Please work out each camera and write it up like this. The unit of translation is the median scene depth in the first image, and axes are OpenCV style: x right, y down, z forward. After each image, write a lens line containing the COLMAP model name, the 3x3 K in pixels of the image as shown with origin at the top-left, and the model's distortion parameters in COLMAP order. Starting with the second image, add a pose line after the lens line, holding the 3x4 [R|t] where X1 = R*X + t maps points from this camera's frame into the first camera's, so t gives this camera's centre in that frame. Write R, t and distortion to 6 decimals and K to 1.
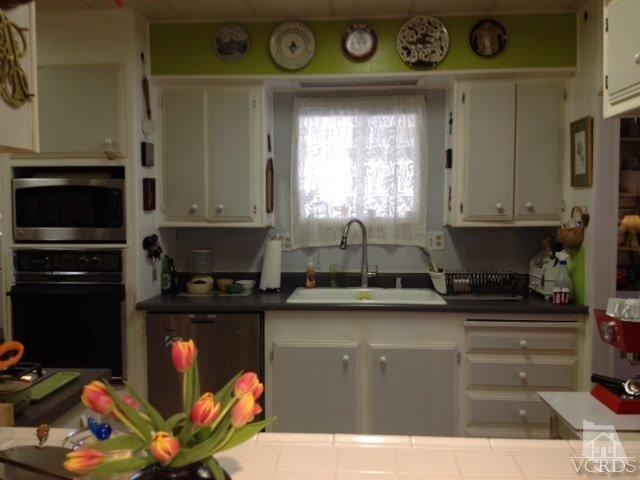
lens RADIAL K [[609.2, 0, 322.1], [0, 609.2, 243.2], [0, 0, 1]] dist [0.197418, -0.459942]
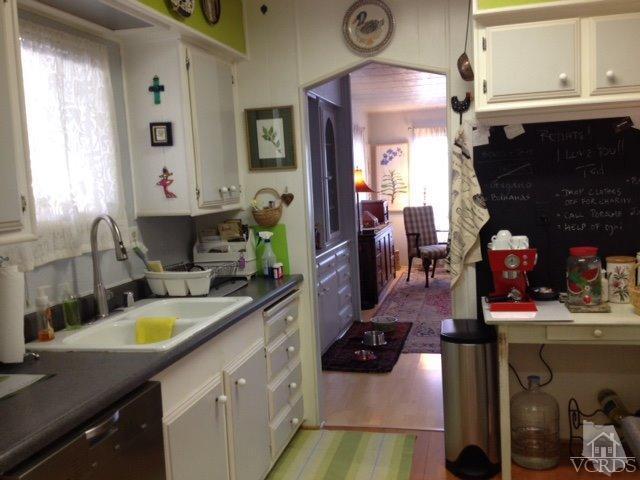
lens RADIAL K [[609.2, 0, 322.1], [0, 609.2, 243.2], [0, 0, 1]] dist [0.197418, -0.459942]
pose [[0.169212, -0.108112, 0.979632, -0.558161], [0.109144, 0.989907, 0.090394, -0.043725], [-0.979518, 0.091626, 0.179304, 0.636921]]
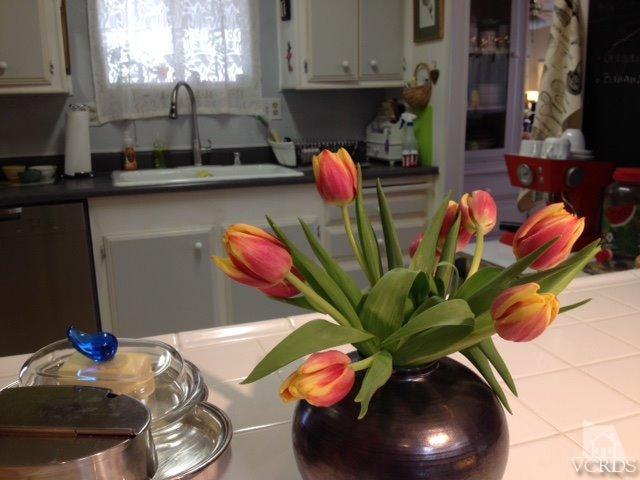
lens RADIAL K [[609.2, 0, 322.1], [0, 609.2, 243.2], [0, 0, 1]] dist [0.197418, -0.459942]
pose [[0.921426, -0.107638, 0.373347, -0.105443], [0.042530, 0.983030, 0.178449, 0.032701], [-0.386219, -0.148549, 0.910367, 0.130764]]
